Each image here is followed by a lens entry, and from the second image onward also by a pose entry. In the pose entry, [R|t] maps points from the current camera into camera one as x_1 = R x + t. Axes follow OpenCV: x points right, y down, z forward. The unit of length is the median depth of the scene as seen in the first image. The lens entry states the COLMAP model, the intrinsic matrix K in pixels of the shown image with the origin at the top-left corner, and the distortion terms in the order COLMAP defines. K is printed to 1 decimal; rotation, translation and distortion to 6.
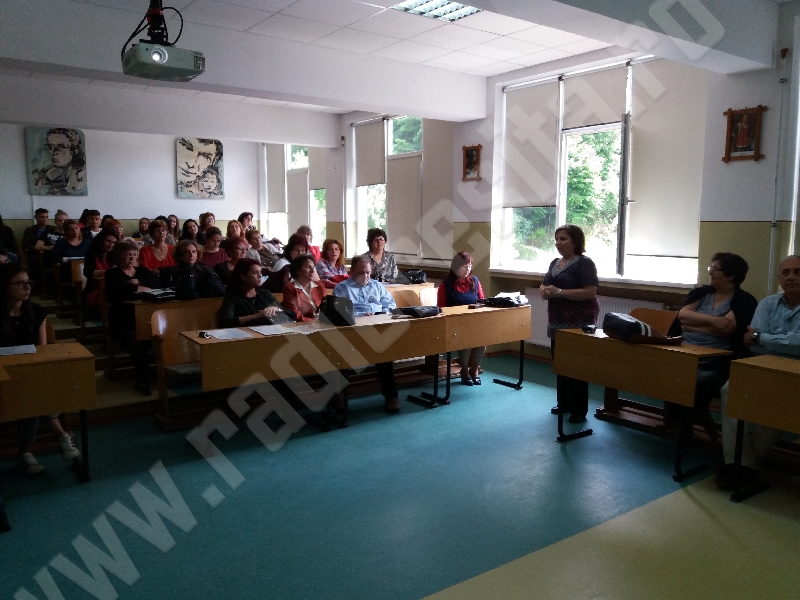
lens RADIAL K [[649.4, 0, 403.9], [0, 649.4, 298.5], [0, 0, 1]] dist [0.006064, -0.021881]
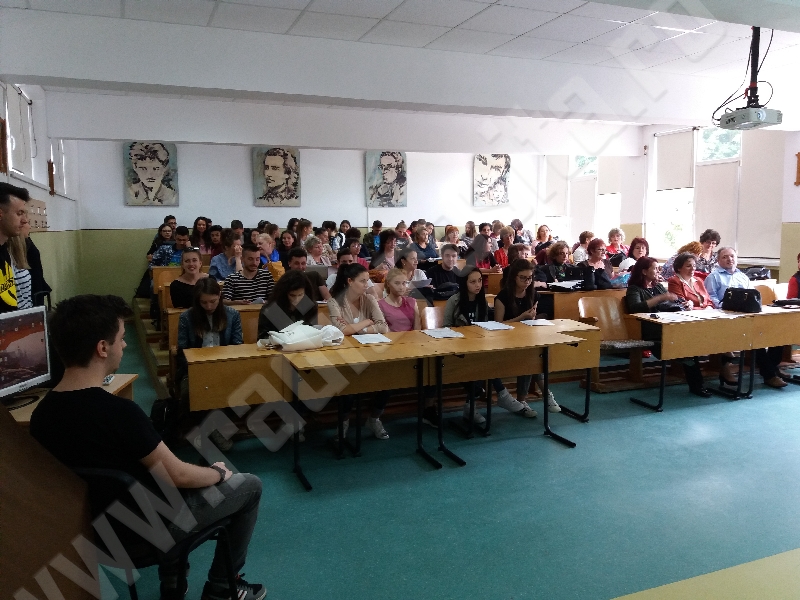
lens RADIAL K [[649.4, 0, 396.8], [0, 649.4, 302.1], [0, 0, 1]] dist [0.006064, -0.021881]
pose [[0.960262, 0.014694, -0.278713, -0.173306], [-0.014479, 0.999891, 0.002829, 0.012799], [0.278724, 0.001318, 0.960370, -0.146246]]
